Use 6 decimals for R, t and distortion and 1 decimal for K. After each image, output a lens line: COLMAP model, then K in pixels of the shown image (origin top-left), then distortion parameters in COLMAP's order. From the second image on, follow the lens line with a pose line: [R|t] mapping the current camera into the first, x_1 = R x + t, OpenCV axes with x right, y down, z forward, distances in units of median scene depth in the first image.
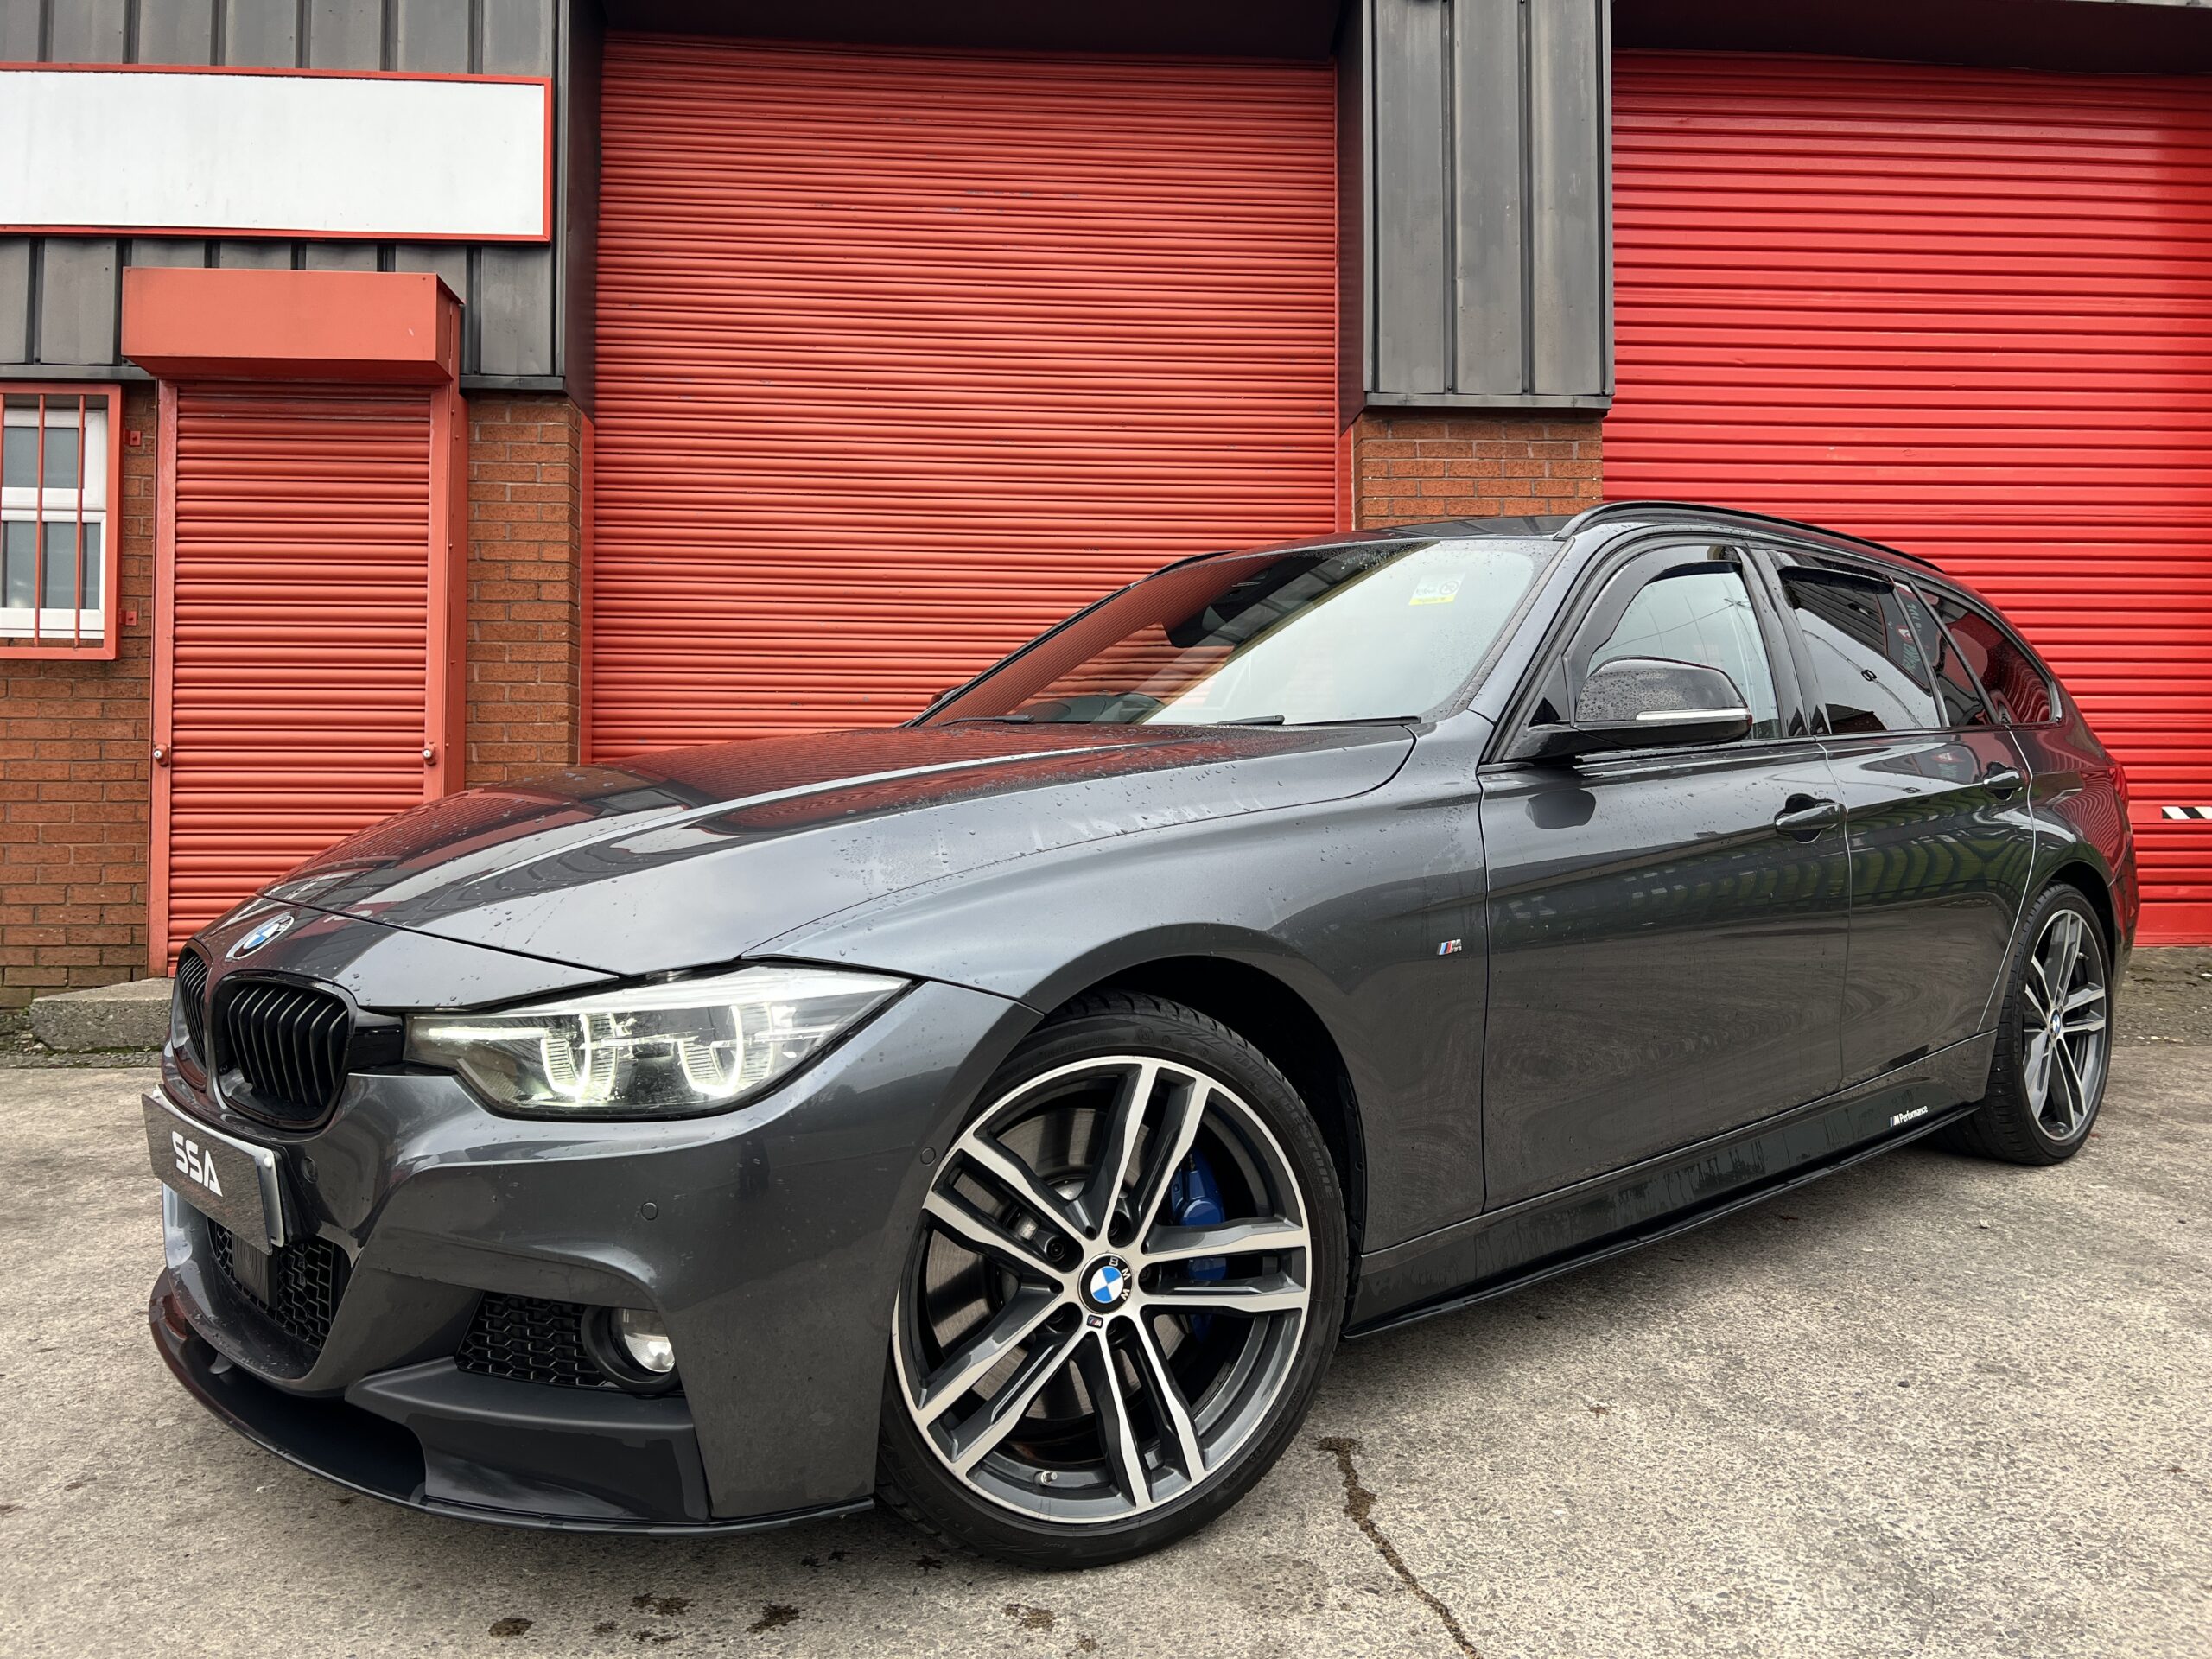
lens RADIAL K [[1671.3, 0, 1112.4], [0, 1671.3, 816.3], [0, 0, 1]] dist [0.038585, -0.046178]
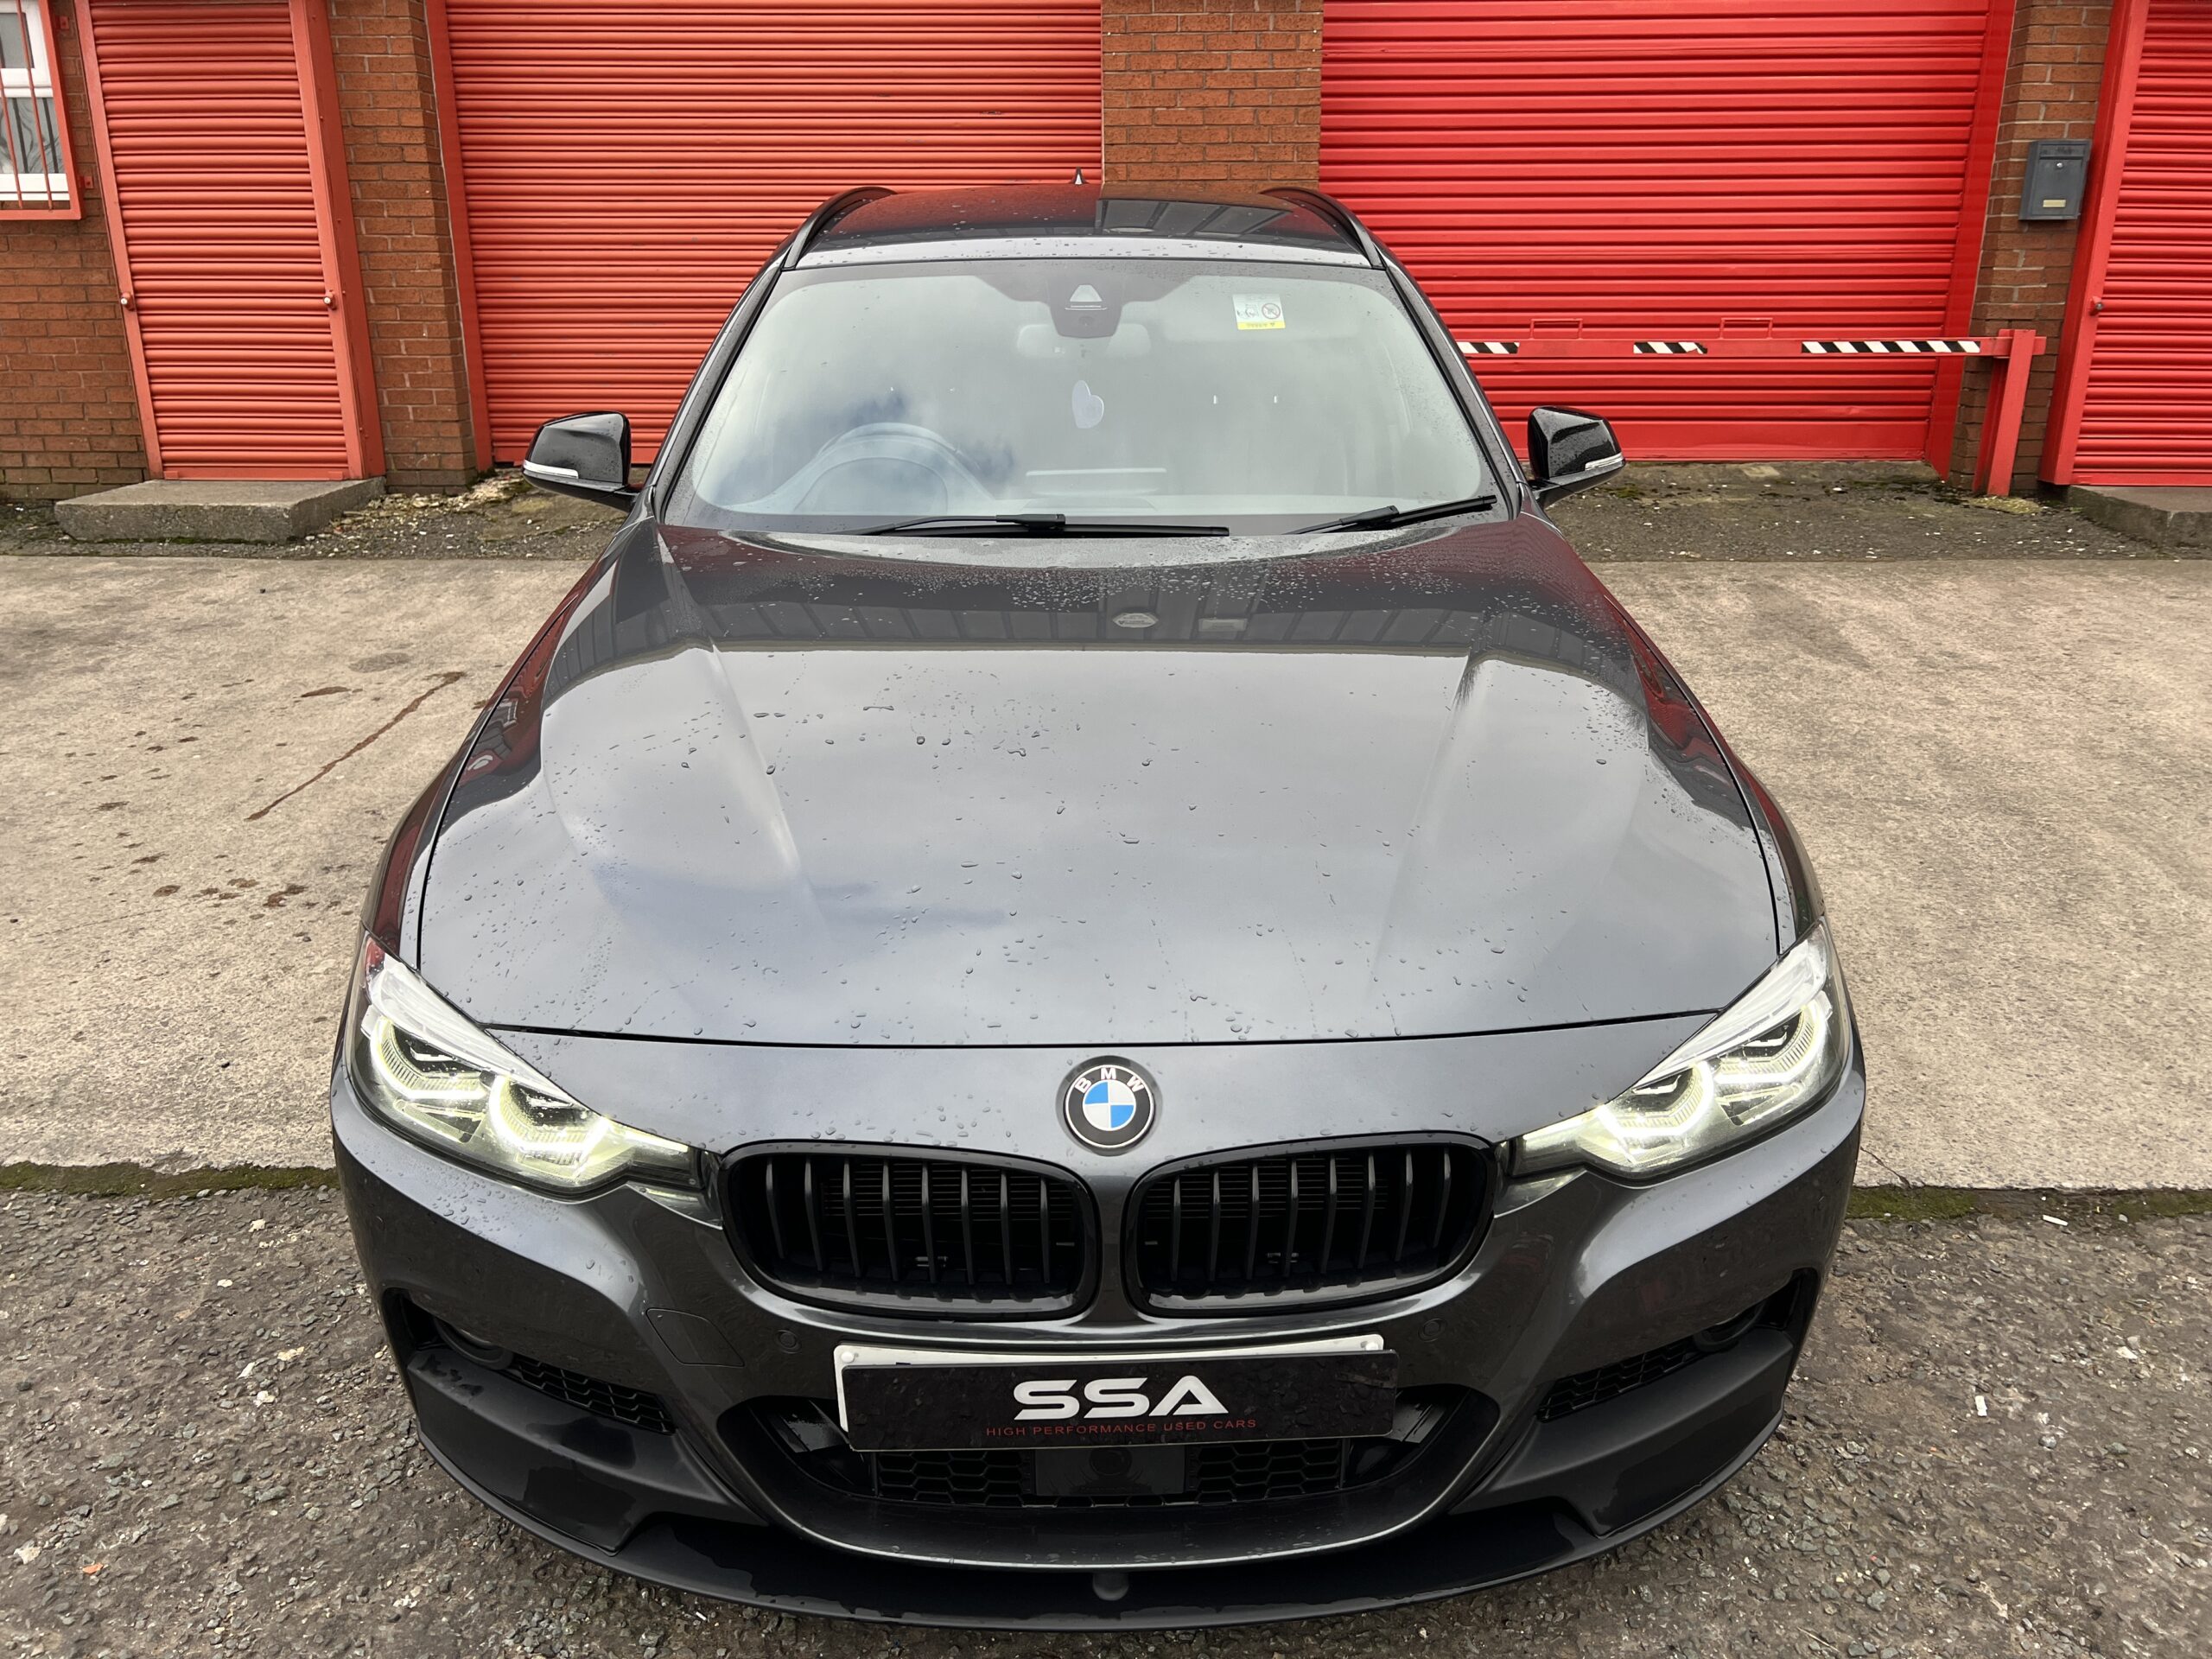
lens RADIAL K [[1671.3, 0, 1105.8], [0, 1671.3, 822.8], [0, 0, 1]] dist [0.038585, -0.046178]
pose [[0.995044, 0.031002, -0.094478, 0.292301], [0.002304, 0.942711, 0.333603, -0.085680], [0.099408, -0.332168, 0.937967, -0.240593]]
